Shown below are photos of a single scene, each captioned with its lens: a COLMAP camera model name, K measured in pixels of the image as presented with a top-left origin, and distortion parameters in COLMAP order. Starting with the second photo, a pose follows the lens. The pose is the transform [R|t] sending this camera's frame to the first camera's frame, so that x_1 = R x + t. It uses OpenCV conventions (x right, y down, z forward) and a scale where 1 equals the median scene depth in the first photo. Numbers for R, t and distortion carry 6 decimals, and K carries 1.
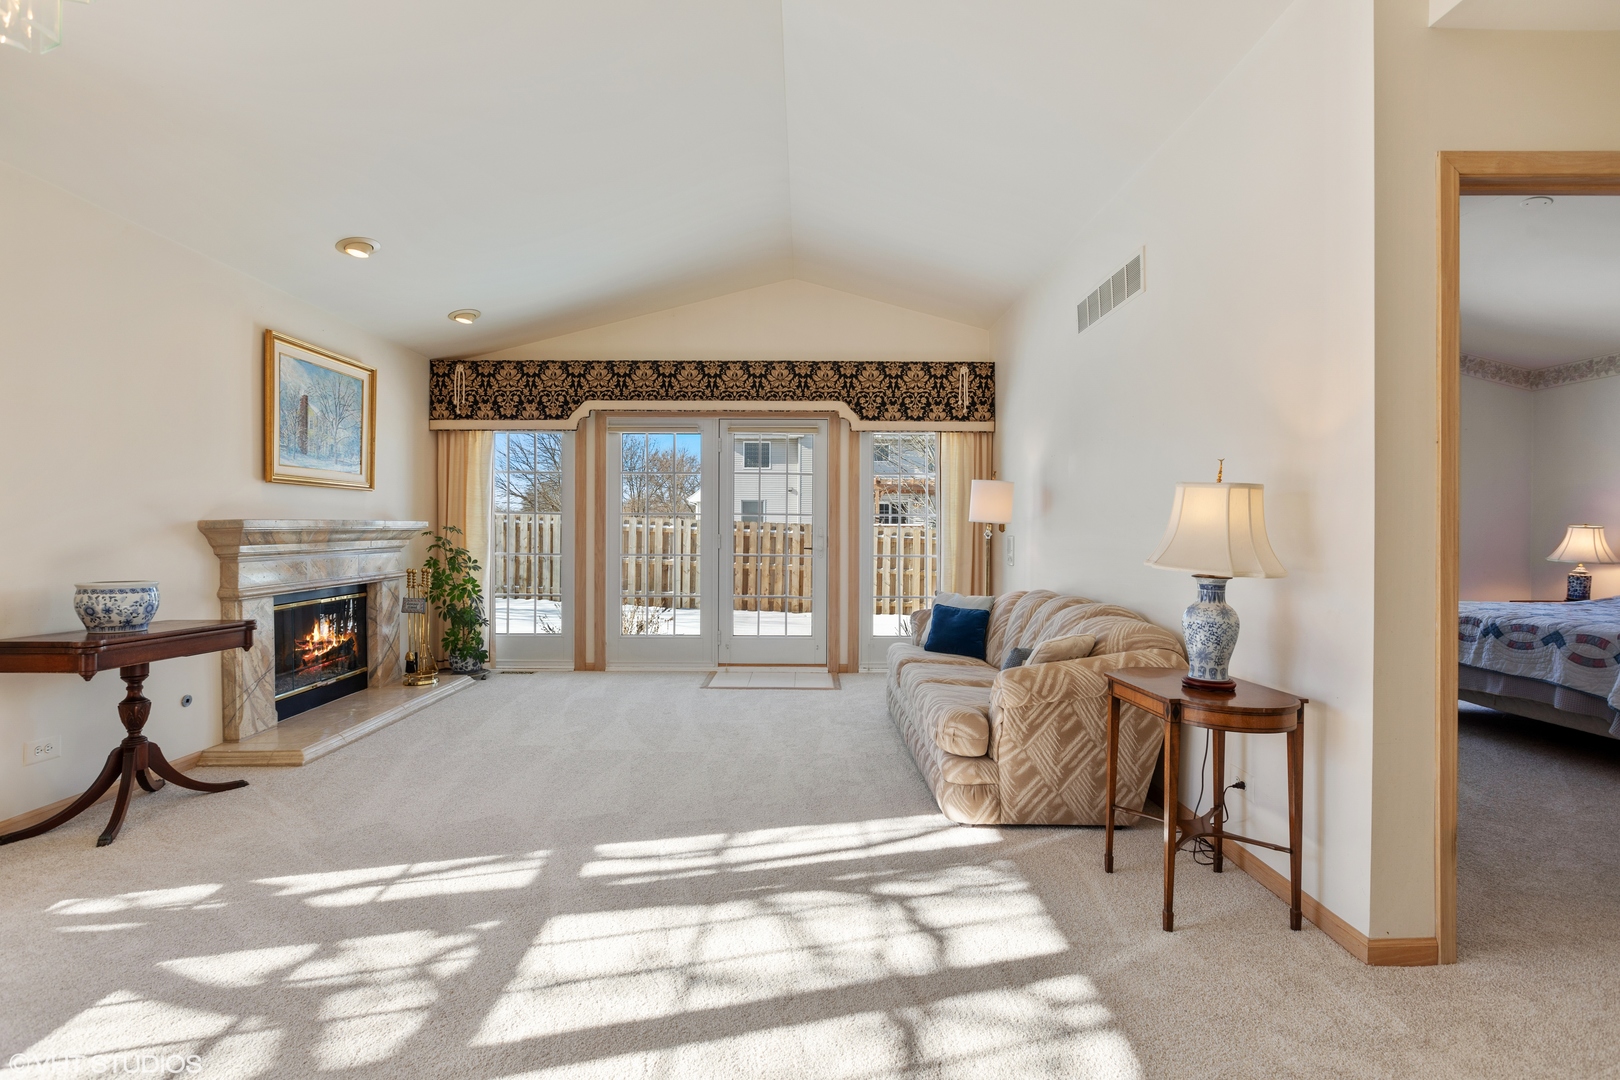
lens RADIAL K [[750.1, 0, 810.0], [0, 750.1, 540.0], [0, 0, 1]] dist [-0.011530, 0.000110]
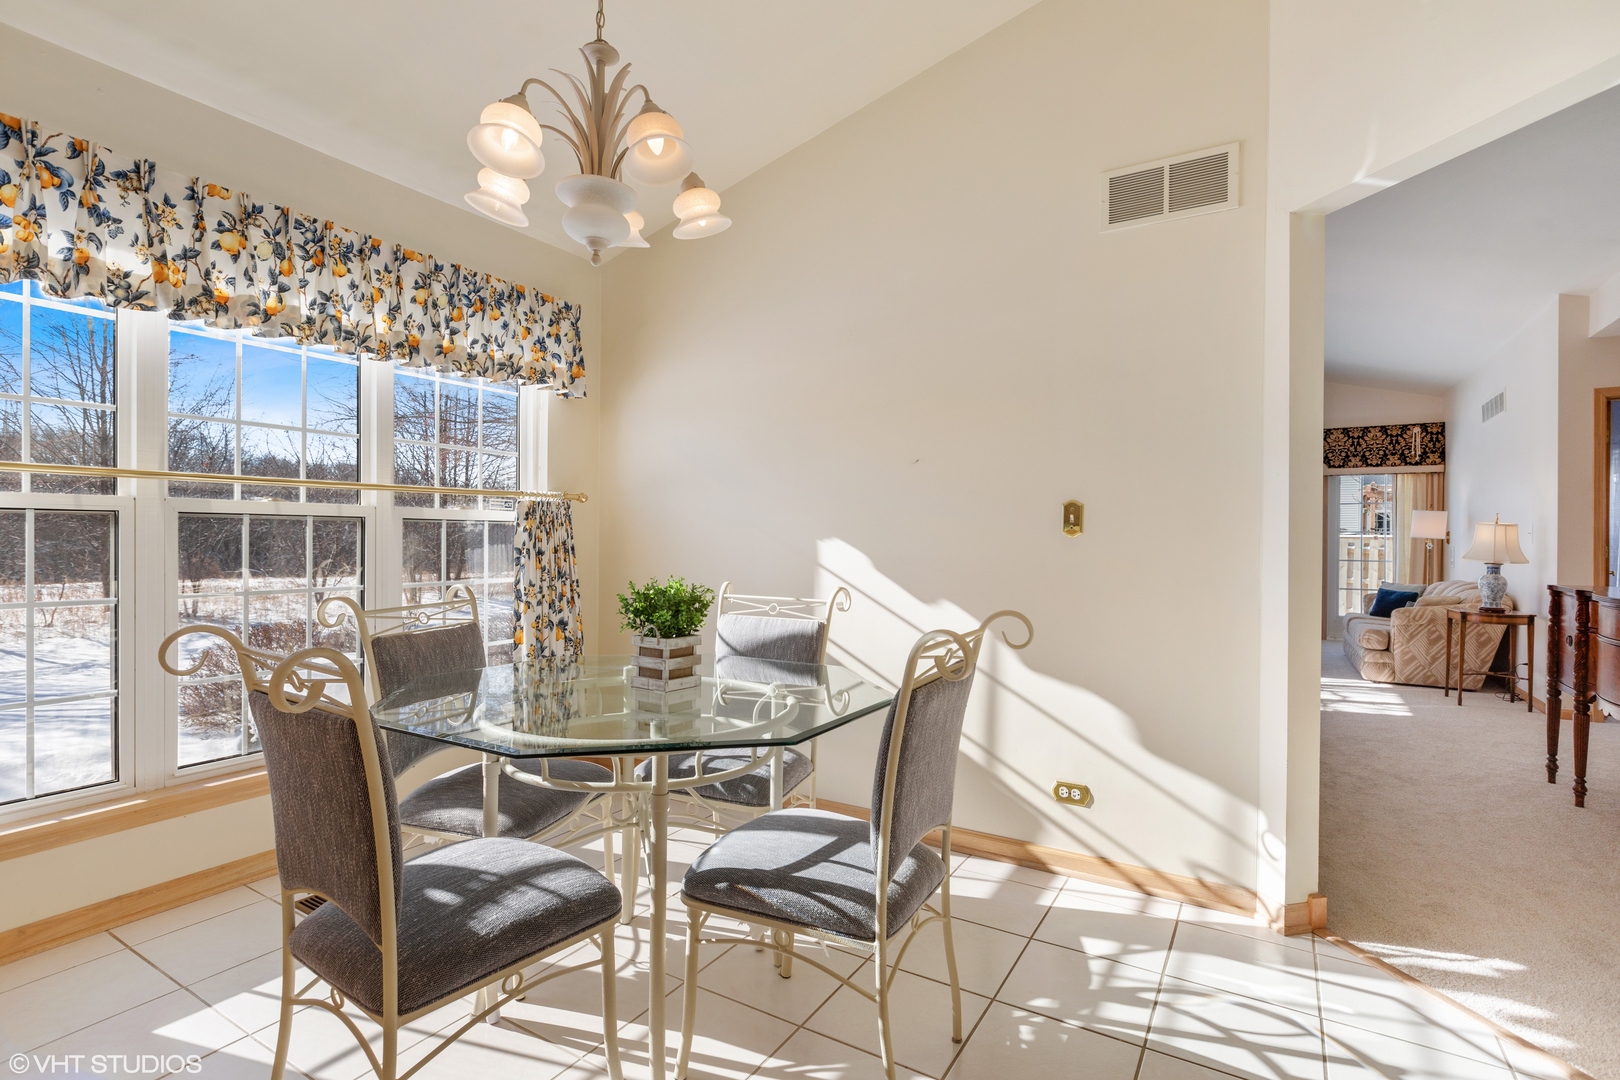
lens RADIAL K [[750.1, 0, 810.0], [0, 750.1, 540.0], [0, 0, 1]] dist [-0.011530, 0.000110]
pose [[0.844125, 0.007740, -0.536091, -0.010751], [-0.015030, 0.999844, -0.009231, 0.019253], [0.535936, 0.015849, 0.844110, -1.335164]]
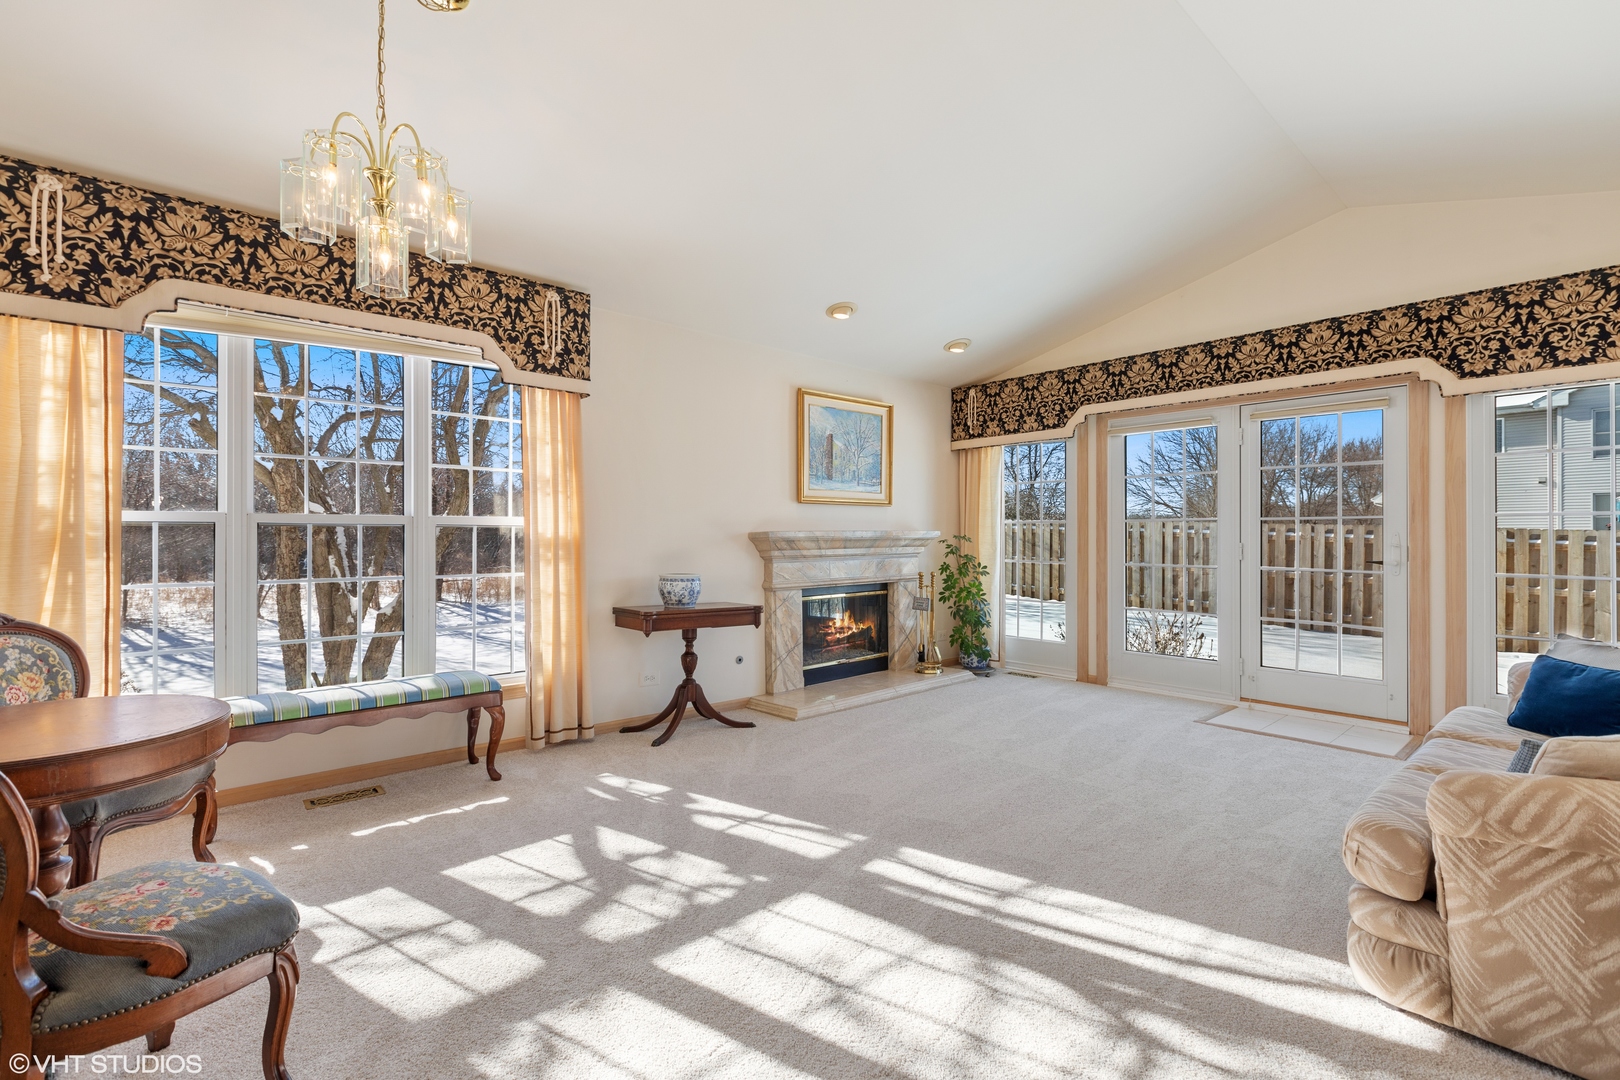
lens RADIAL K [[723.3, 0, 810.0], [0, 723.3, 540.0], [0, 0, 1]] dist [0.001256, 0.000684]
pose [[0.666986, -0.000140, -0.745070, 0.279365], [-0.007473, 0.999948, -0.006877, -0.003452], [0.745032, 0.010155, 0.666951, 0.180037]]
